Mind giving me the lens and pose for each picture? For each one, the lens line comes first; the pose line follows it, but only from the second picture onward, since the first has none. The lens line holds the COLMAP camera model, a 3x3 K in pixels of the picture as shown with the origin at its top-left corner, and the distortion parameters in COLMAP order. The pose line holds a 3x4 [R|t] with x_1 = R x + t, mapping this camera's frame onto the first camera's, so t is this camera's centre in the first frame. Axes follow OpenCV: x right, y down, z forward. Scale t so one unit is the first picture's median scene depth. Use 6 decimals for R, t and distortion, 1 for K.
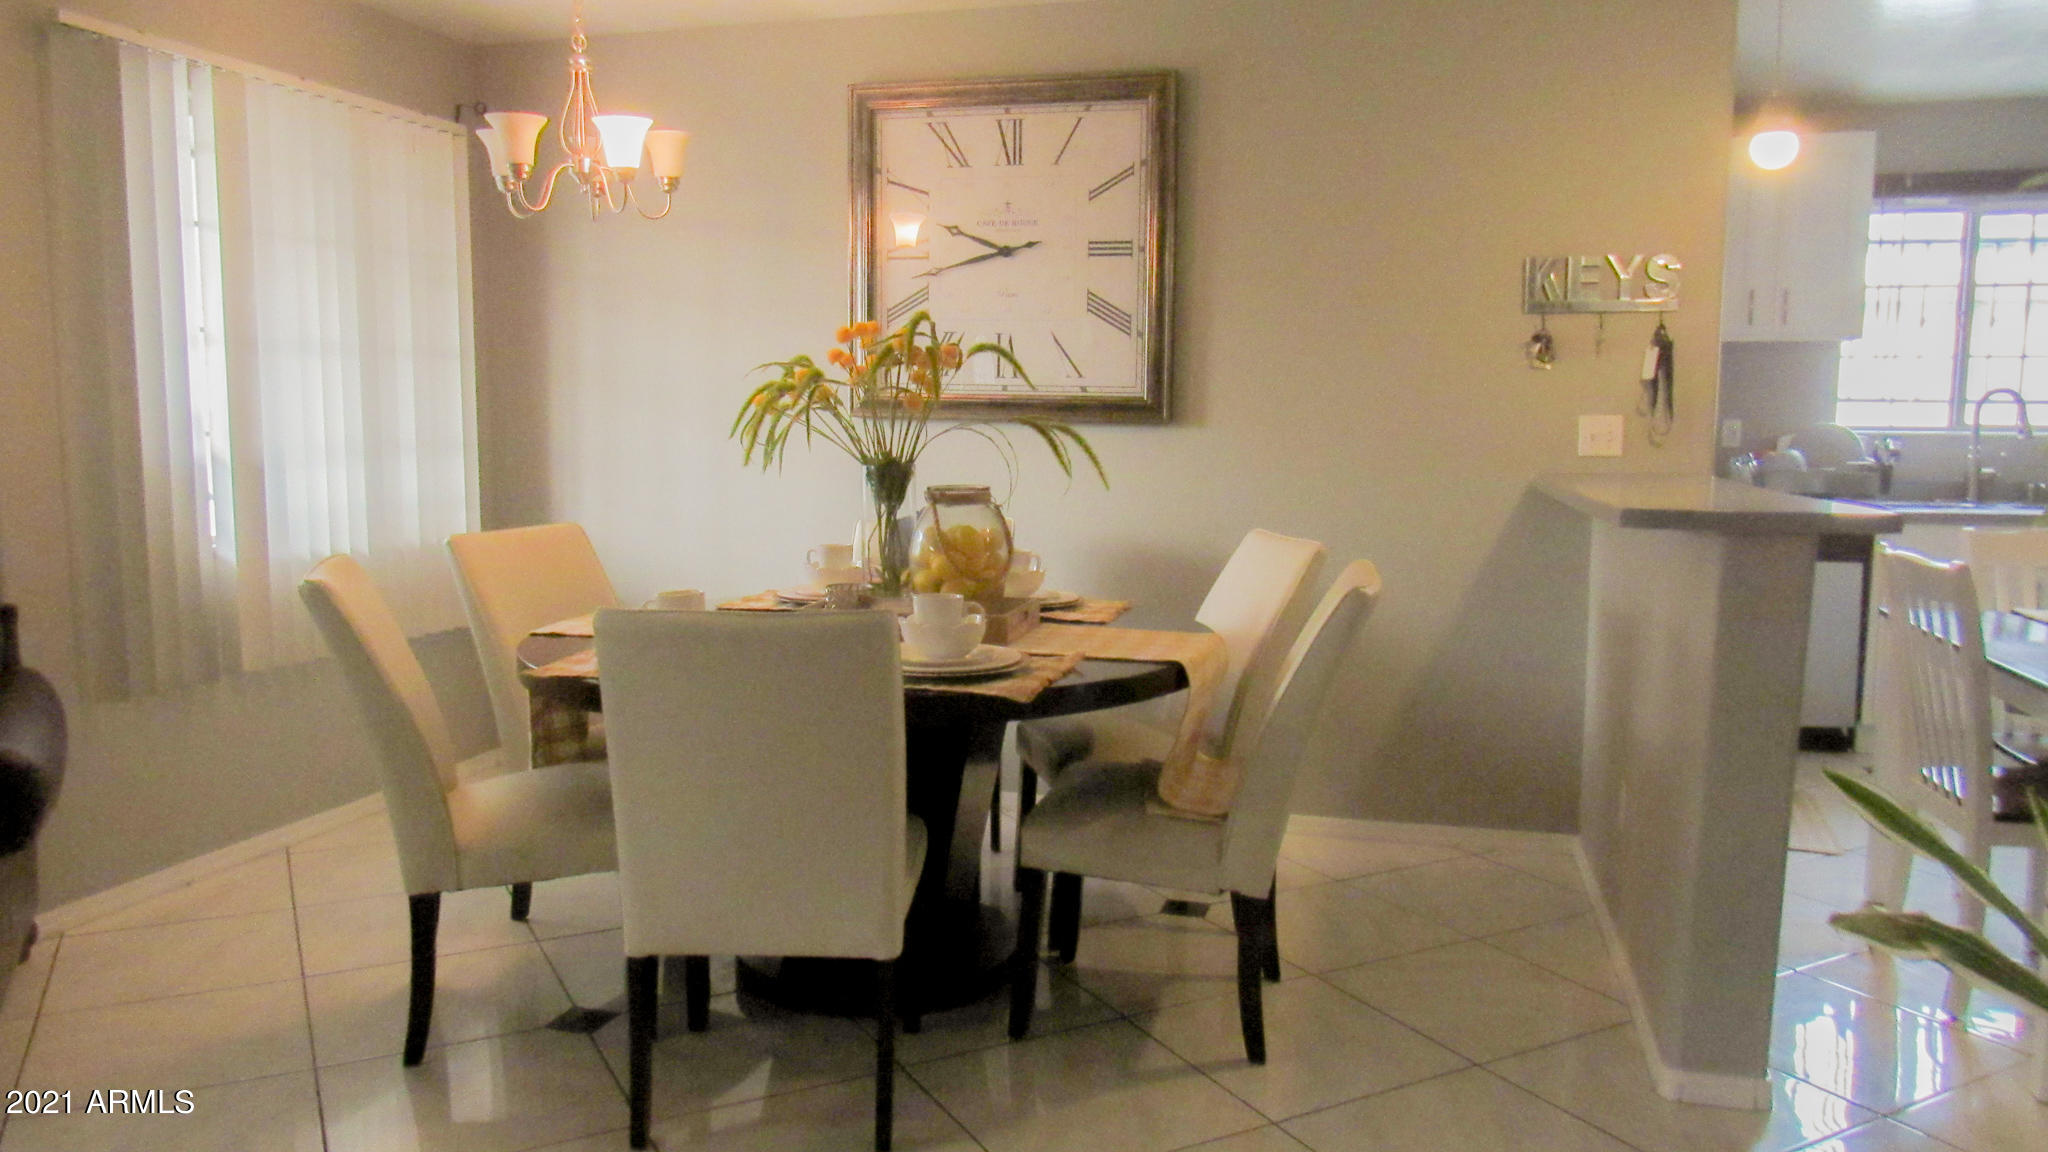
lens RADIAL K [[1477.8, 0, 1029.4], [0, 1477.8, 593.7], [0, 0, 1]] dist [-0.011829, -0.002628]
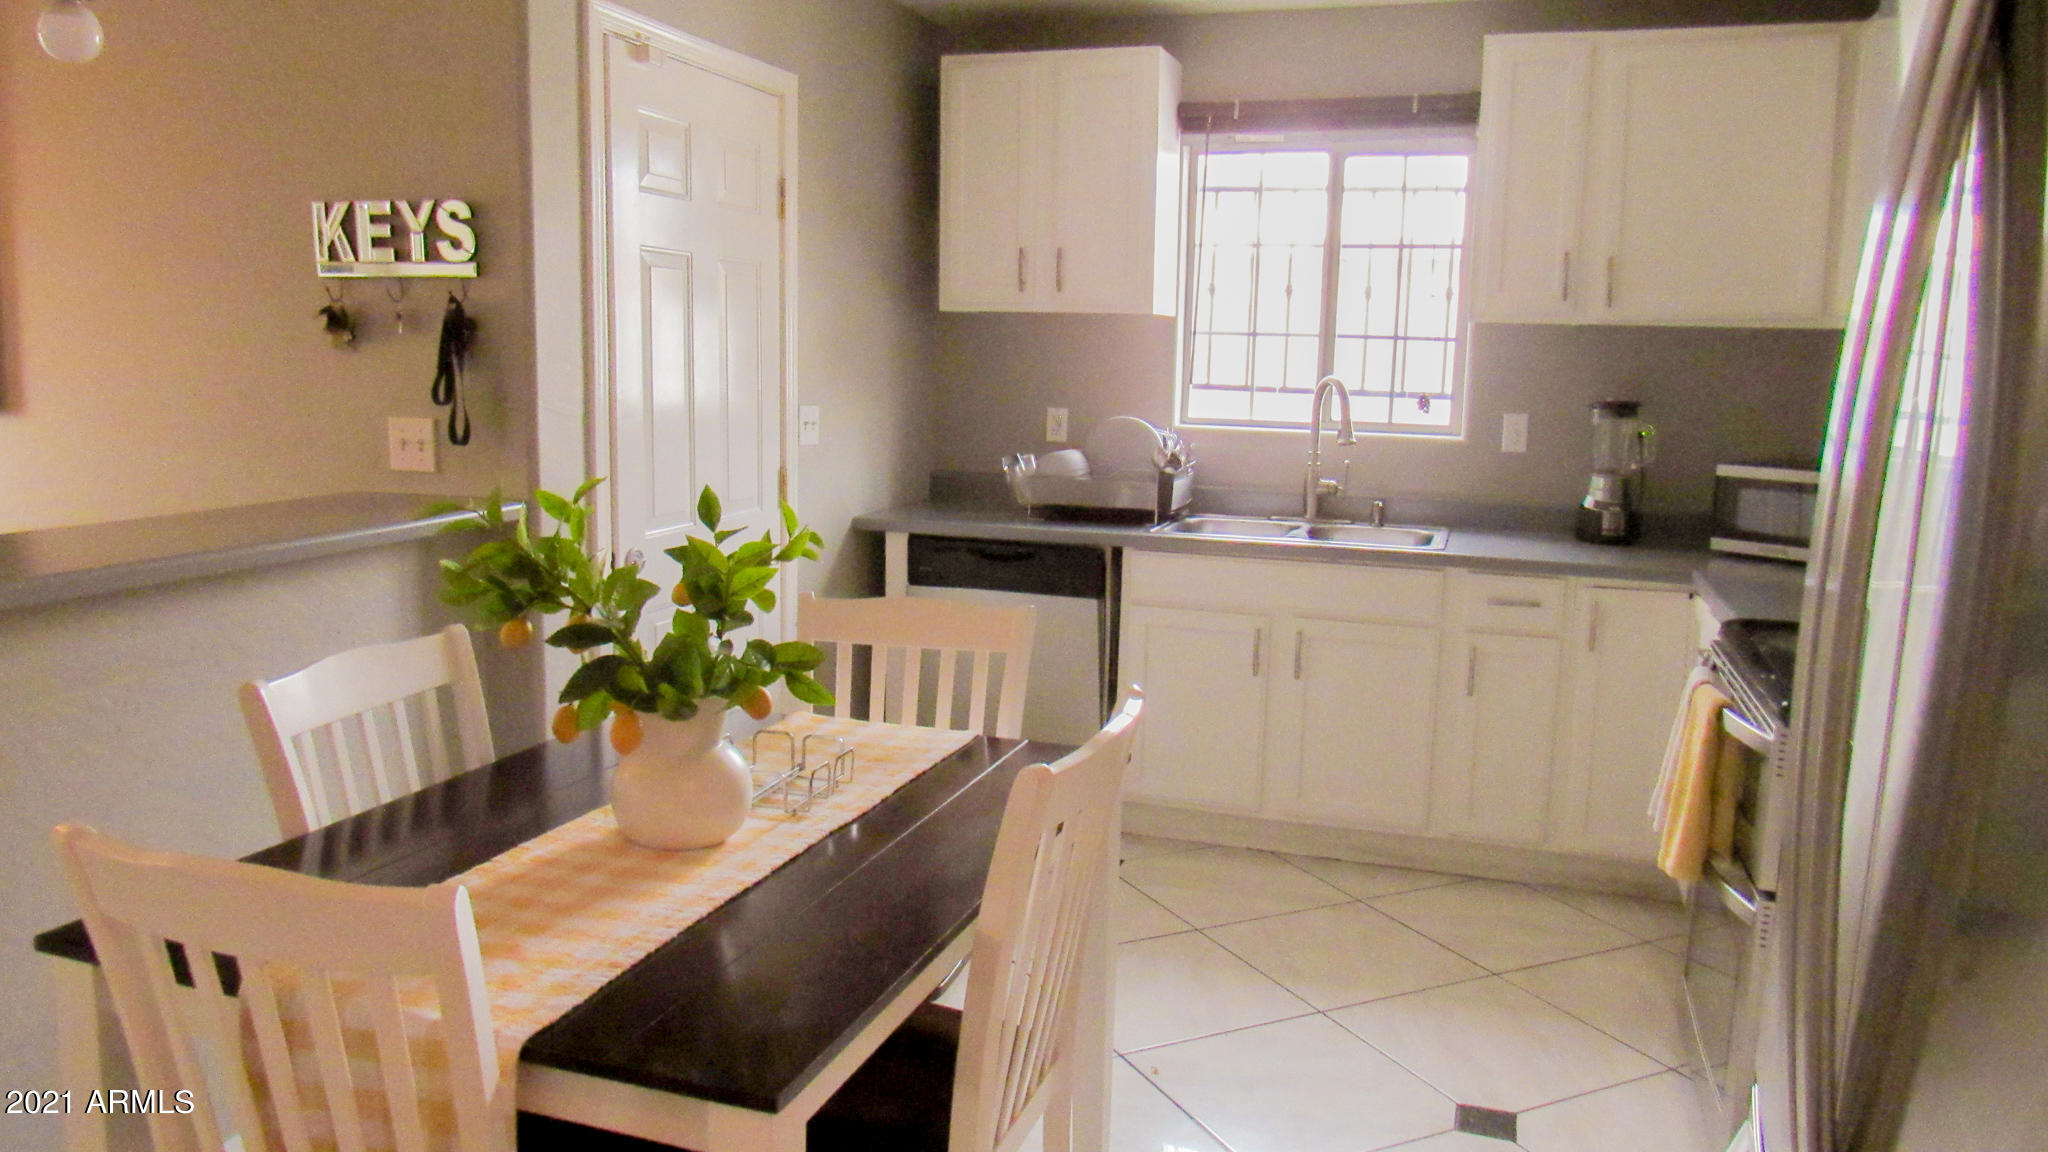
lens RADIAL K [[1550.6, 0, 1024.0], [0, 1550.6, 576.0], [0, 0, 1]] dist [-0.009229, -0.005303]
pose [[0.999321, 0.025687, -0.026403, 0.539557], [-0.025130, 0.999459, 0.021200, -0.049137], [0.026933, -0.020522, 0.999427, 0.170597]]
